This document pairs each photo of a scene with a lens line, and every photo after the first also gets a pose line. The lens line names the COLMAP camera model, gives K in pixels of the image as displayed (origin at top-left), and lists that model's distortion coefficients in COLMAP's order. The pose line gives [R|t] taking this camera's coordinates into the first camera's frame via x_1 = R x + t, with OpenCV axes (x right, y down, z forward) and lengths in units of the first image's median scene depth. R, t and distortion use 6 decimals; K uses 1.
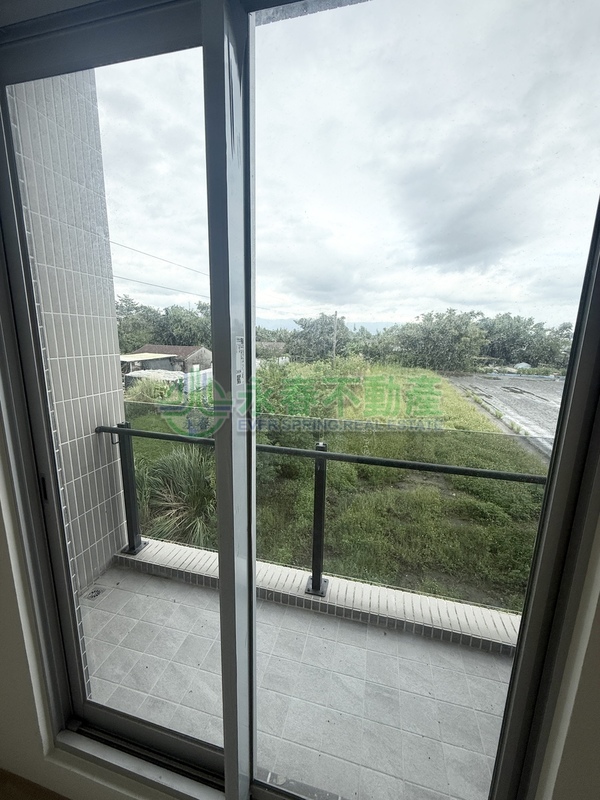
lens RADIAL K [[324.2, 0, 300.0], [0, 324.2, 400.0], [0, 0, 1]] dist [0.034519, 0.000016]
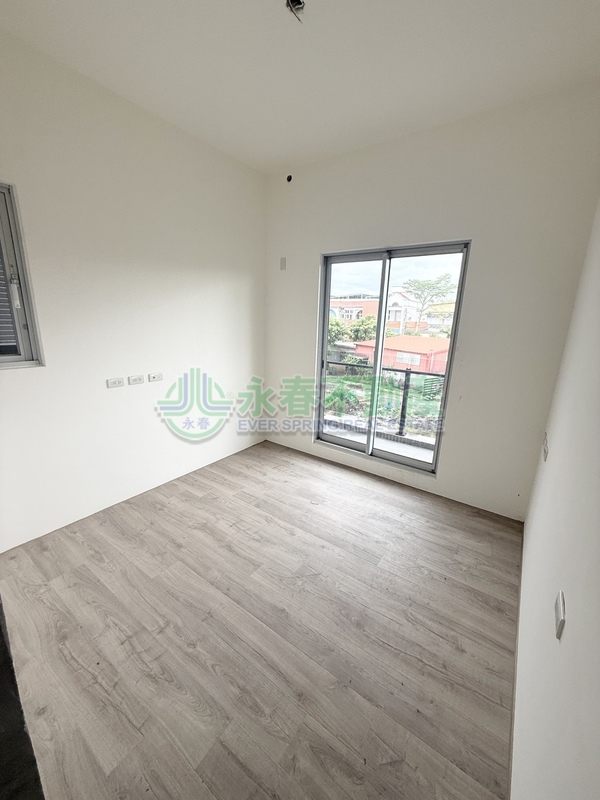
lens RADIAL K [[314.0, 0, 300.0], [0, 314.0, 400.0], [0, 0, 1]] dist [-0.001780, -0.000084]
pose [[0.936479, 0.092379, -0.338338, 0.100921], [-0.078799, 0.995444, 0.053689, 0.238369], [0.341757, -0.023618, 0.939492, -1.216812]]
